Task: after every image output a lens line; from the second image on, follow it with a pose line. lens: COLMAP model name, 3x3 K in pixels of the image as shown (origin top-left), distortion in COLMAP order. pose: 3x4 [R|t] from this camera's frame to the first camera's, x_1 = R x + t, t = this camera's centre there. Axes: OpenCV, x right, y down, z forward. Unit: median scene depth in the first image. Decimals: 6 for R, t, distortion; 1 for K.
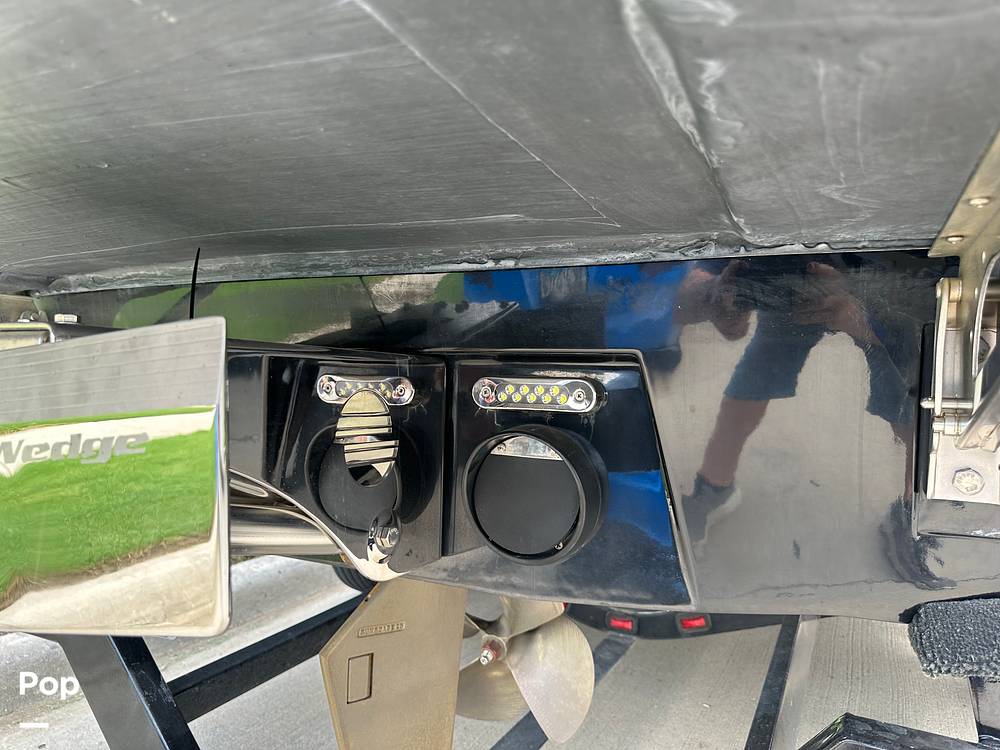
lens RADIAL K [[707.3, 0, 500.0], [0, 707.3, 375.0], [0, 0, 1]] dist [-0.004334, -0.001774]
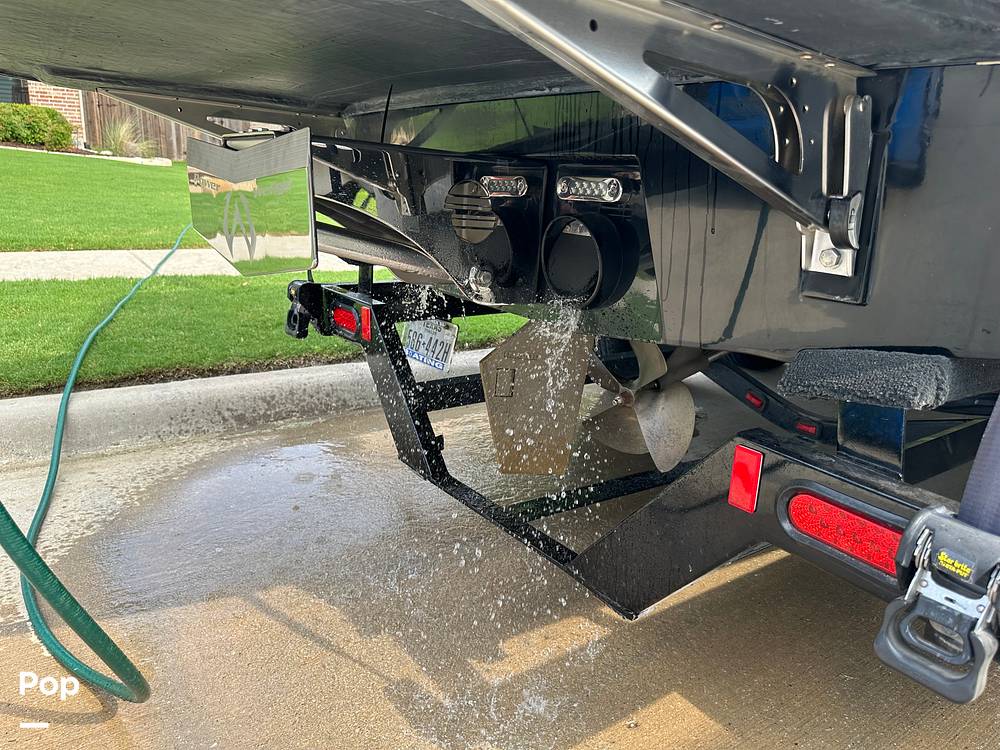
lens RADIAL K [[707.3, 0, 500.0], [0, 707.3, 375.0], [0, 0, 1]] dist [-0.004334, -0.001774]
pose [[0.888853, 0.129803, -0.439422, 0.480703], [-0.010615, 0.964609, 0.263469, 0.014100], [0.458070, -0.229521, 0.858774, -0.299246]]
